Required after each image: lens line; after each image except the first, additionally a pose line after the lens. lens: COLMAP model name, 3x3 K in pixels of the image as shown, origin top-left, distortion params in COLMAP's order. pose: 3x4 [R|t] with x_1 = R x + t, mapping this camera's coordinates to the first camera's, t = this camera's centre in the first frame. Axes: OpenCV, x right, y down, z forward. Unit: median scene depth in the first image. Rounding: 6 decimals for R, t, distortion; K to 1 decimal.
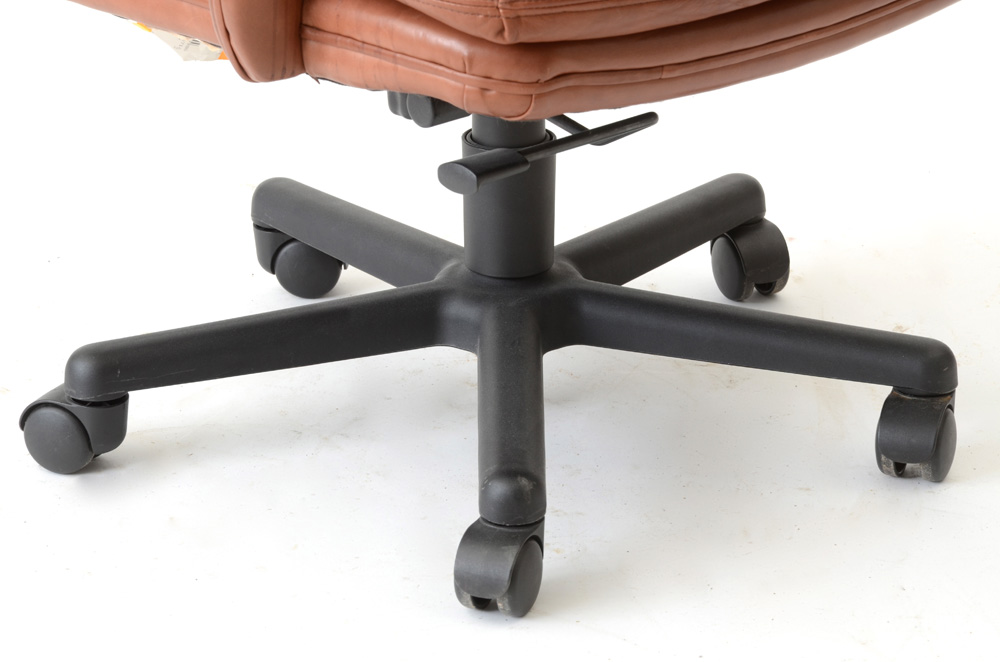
lens RADIAL K [[4128.4, 0, 499.8], [0, 4128.4, 367.2], [0, 0, 1]] dist [1.394170, 0.000000]
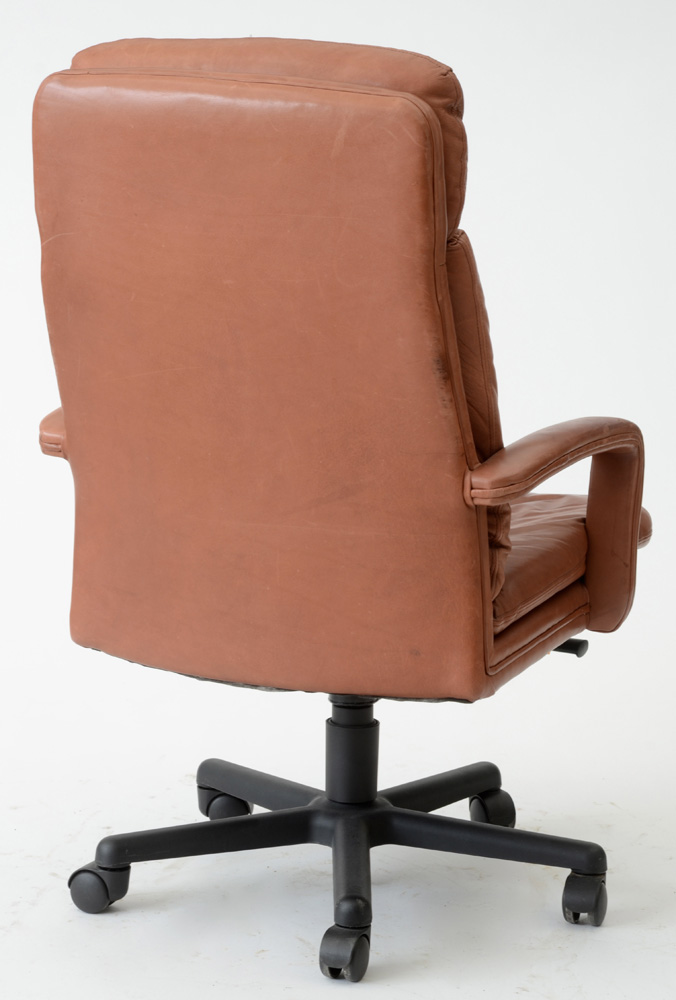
lens RADIAL K [[3636.8, 0, 346.6], [0, 3636.8, 497.8], [0, 0, 1]] dist [0.678691, 0.000000]
pose [[0.999794, 0.018423, 0.008507, -0.015116], [-0.016524, 0.982480, -0.185633, 0.137557], [-0.011778, 0.185455, 0.982582, -0.525532]]
